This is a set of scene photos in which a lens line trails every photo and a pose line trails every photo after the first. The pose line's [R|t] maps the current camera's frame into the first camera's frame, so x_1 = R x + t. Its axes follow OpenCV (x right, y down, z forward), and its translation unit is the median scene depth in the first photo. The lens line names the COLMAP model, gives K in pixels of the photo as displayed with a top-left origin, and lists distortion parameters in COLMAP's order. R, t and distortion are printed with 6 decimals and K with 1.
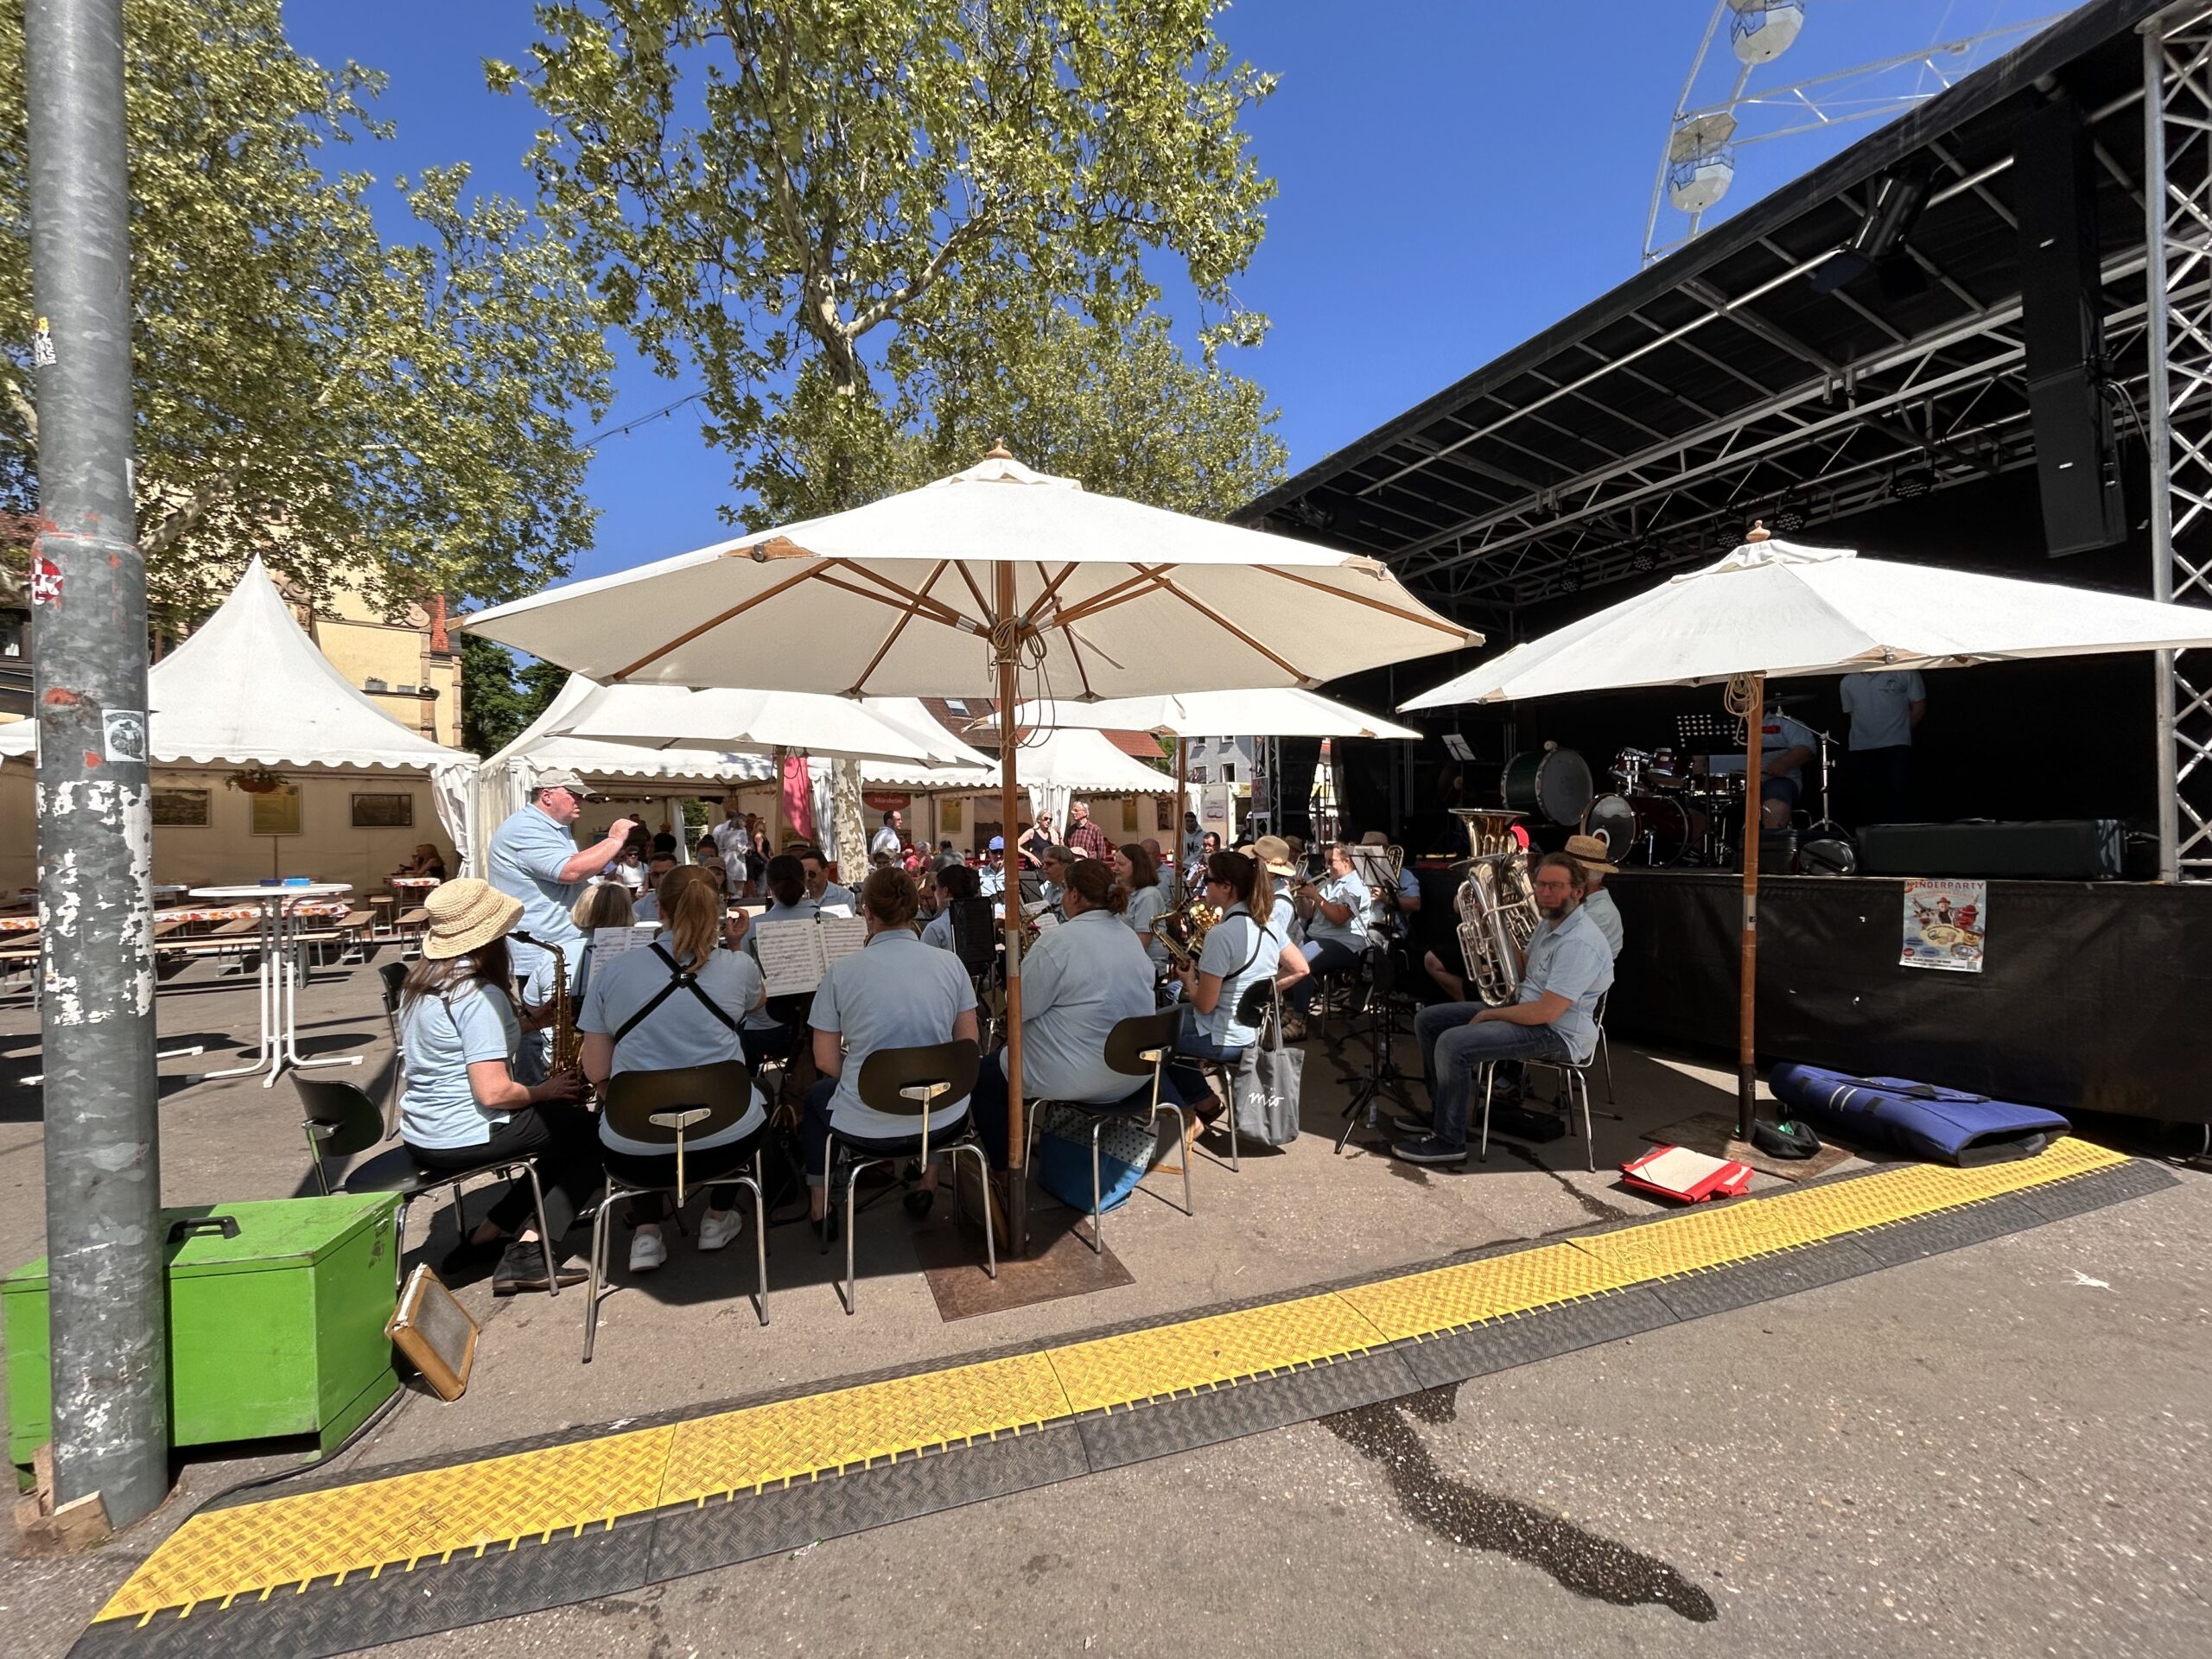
lens RADIAL K [[882.7, 0, 1113.1], [0, 882.7, 836.5], [0, 0, 1]] dist [0.000313, 0.001046]
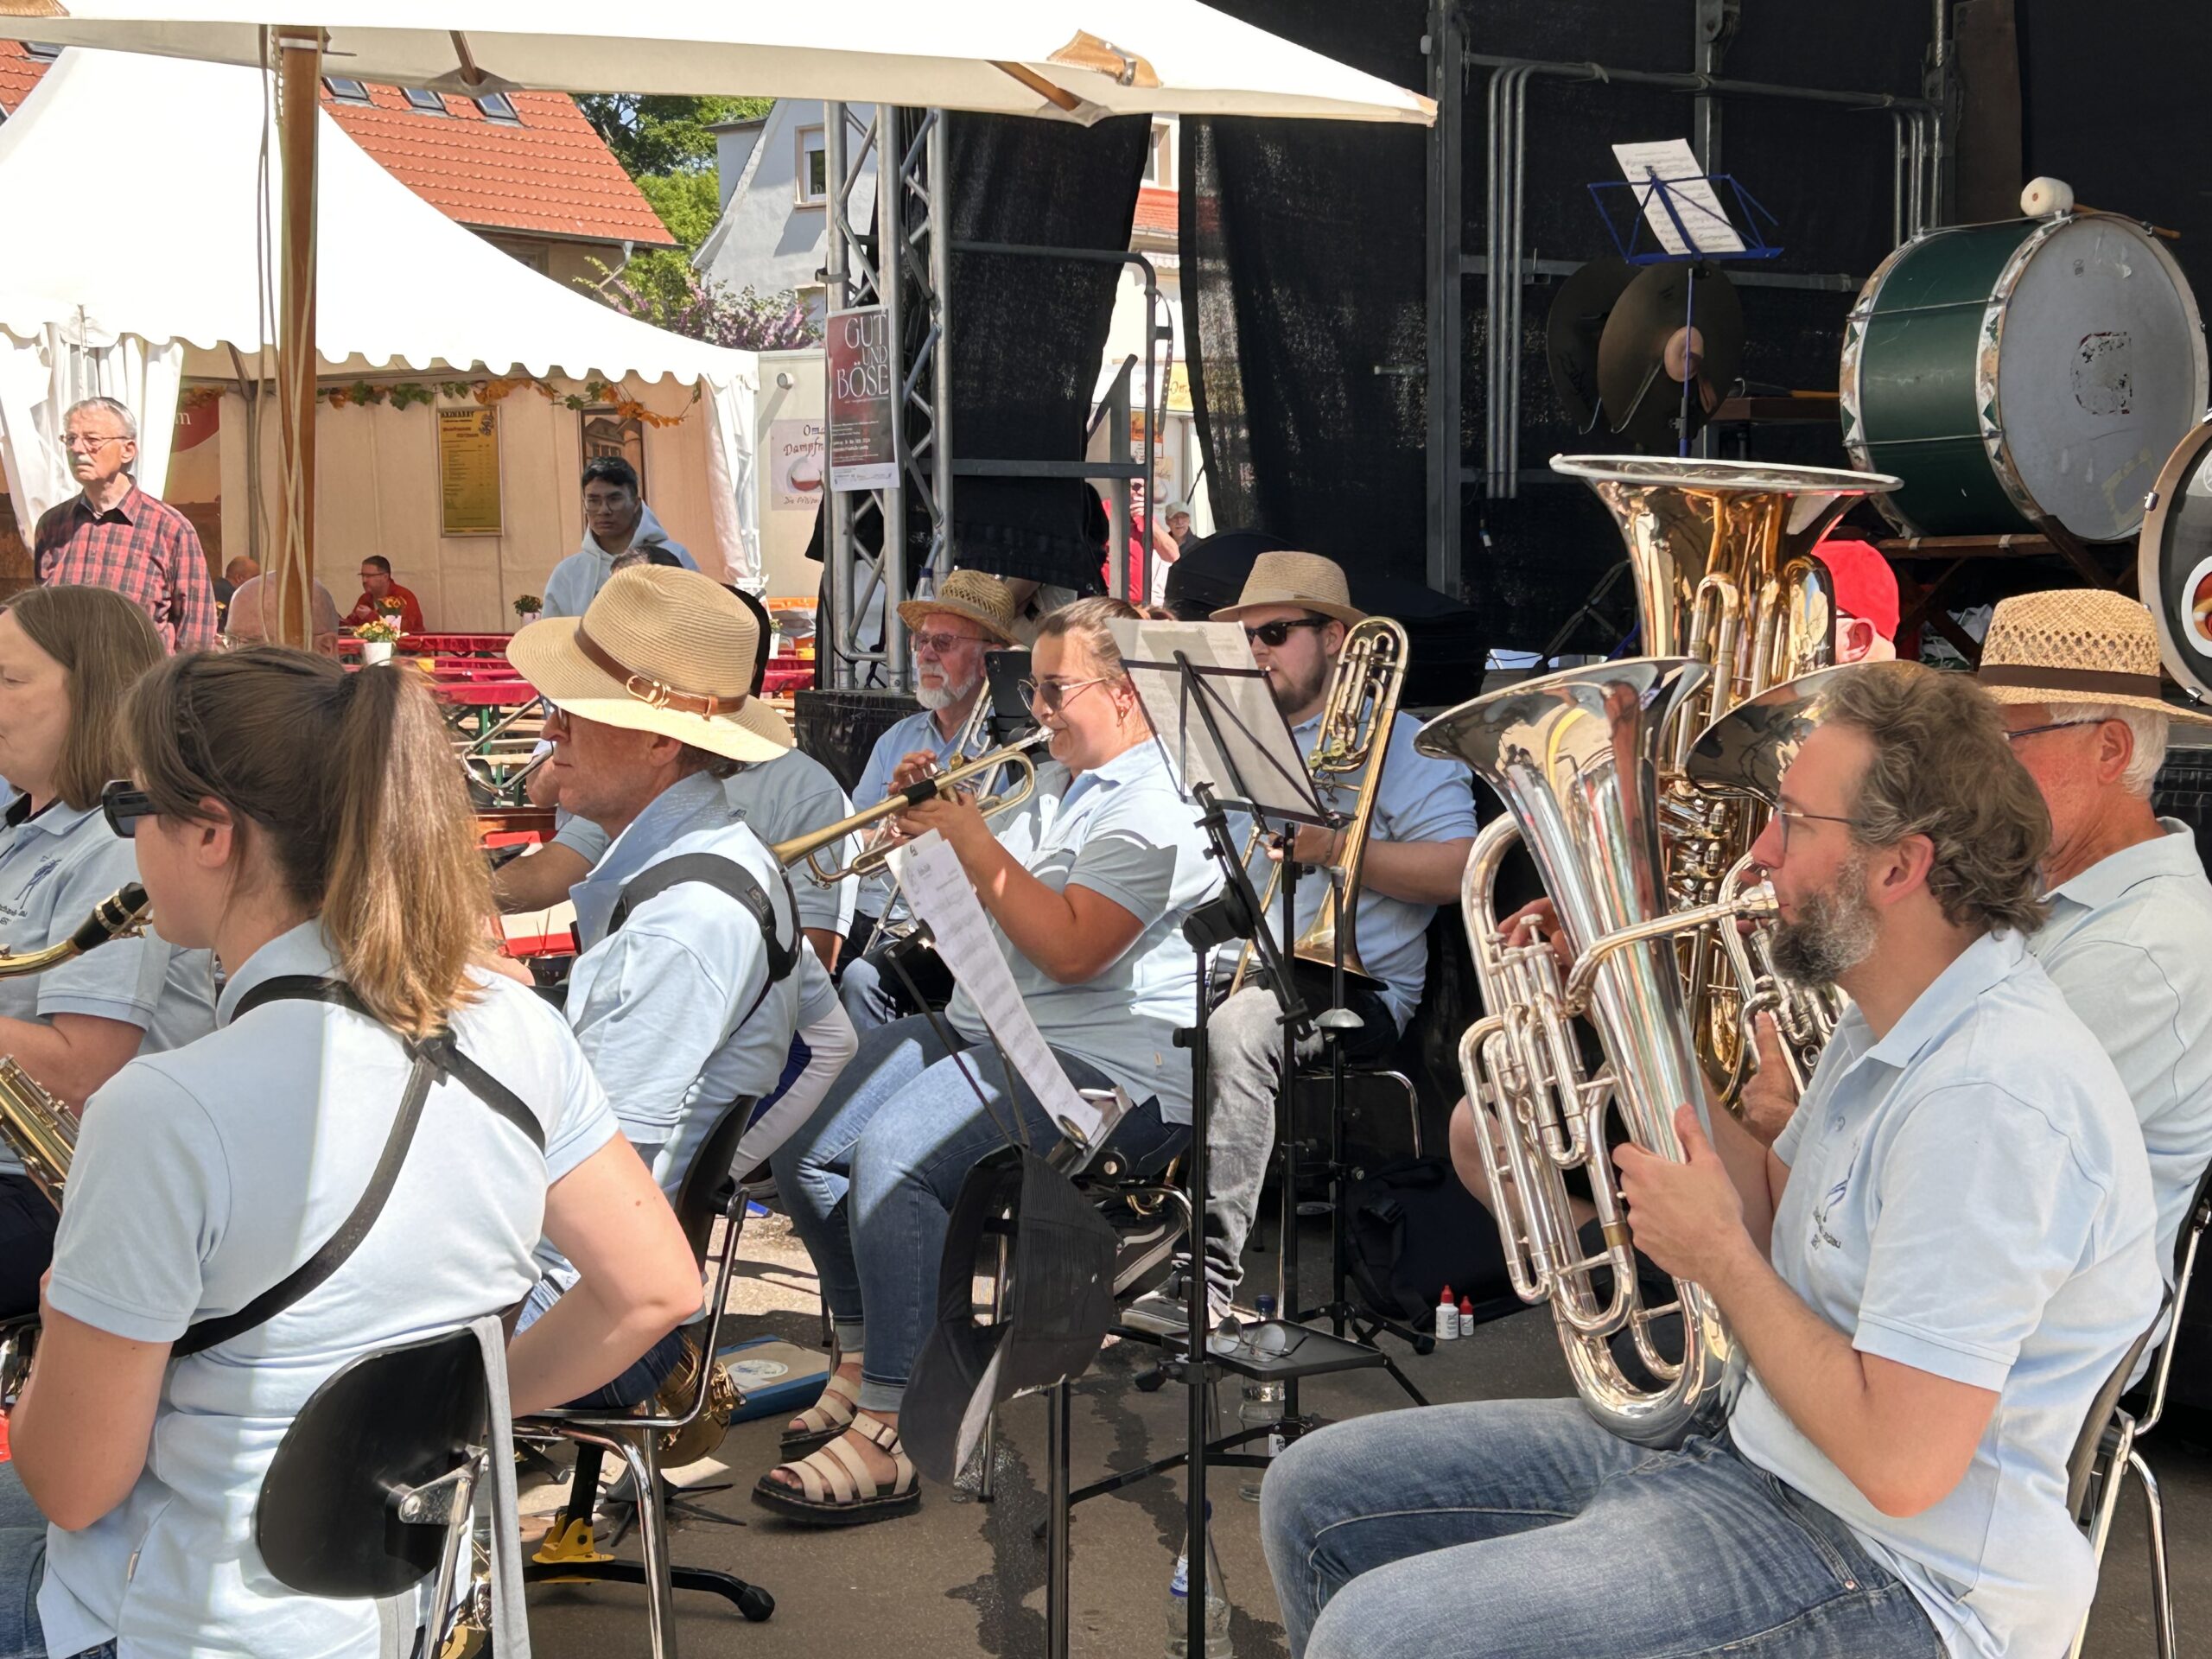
lens RADIAL K [[3404.8, 0, 1121.4], [0, 3404.8, 808.1], [0, 0, 1]] dist [0.131740, 0.000000]
pose [[0.983904, 0.001243, 0.178694, 0.183654], [-0.013849, 0.997499, 0.069315, -0.001921], [-0.178161, -0.070674, 0.981460, 0.268549]]
